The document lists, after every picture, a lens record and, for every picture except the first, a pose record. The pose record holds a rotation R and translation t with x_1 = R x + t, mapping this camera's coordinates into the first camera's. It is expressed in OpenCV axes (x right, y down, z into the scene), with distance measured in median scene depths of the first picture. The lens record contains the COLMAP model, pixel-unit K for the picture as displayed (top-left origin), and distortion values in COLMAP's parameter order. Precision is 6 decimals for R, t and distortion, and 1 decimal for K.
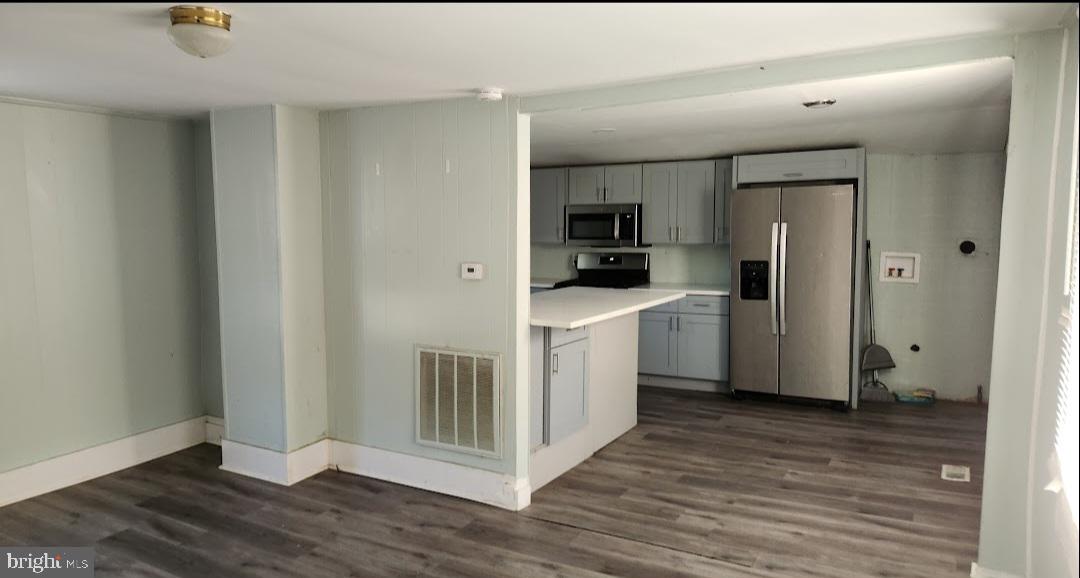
lens RADIAL K [[702.5, 0, 540.0], [0, 702.5, 289.0], [0, 0, 1]] dist [0.002562, 0.000319]
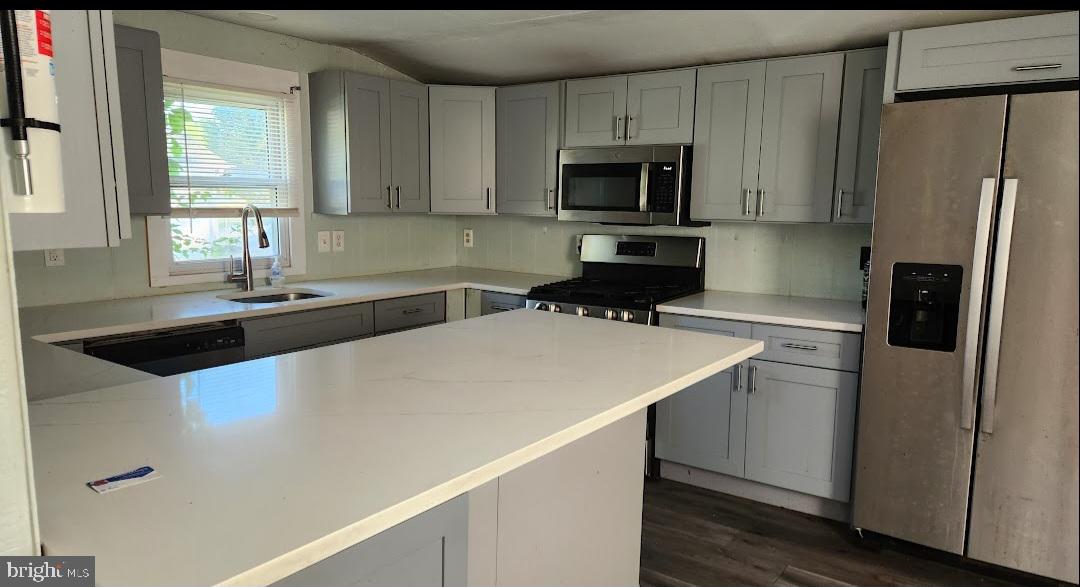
lens RADIAL K [[725.1, 0, 539.6], [0, 725.1, 316.1], [0, 0, 1]] dist [0.015689, -0.002108]
pose [[0.994017, 0.034822, -0.103524, 0.091196], [-0.027163, 0.996852, 0.074486, -0.029726], [0.105792, -0.071228, 0.991834, 0.434038]]
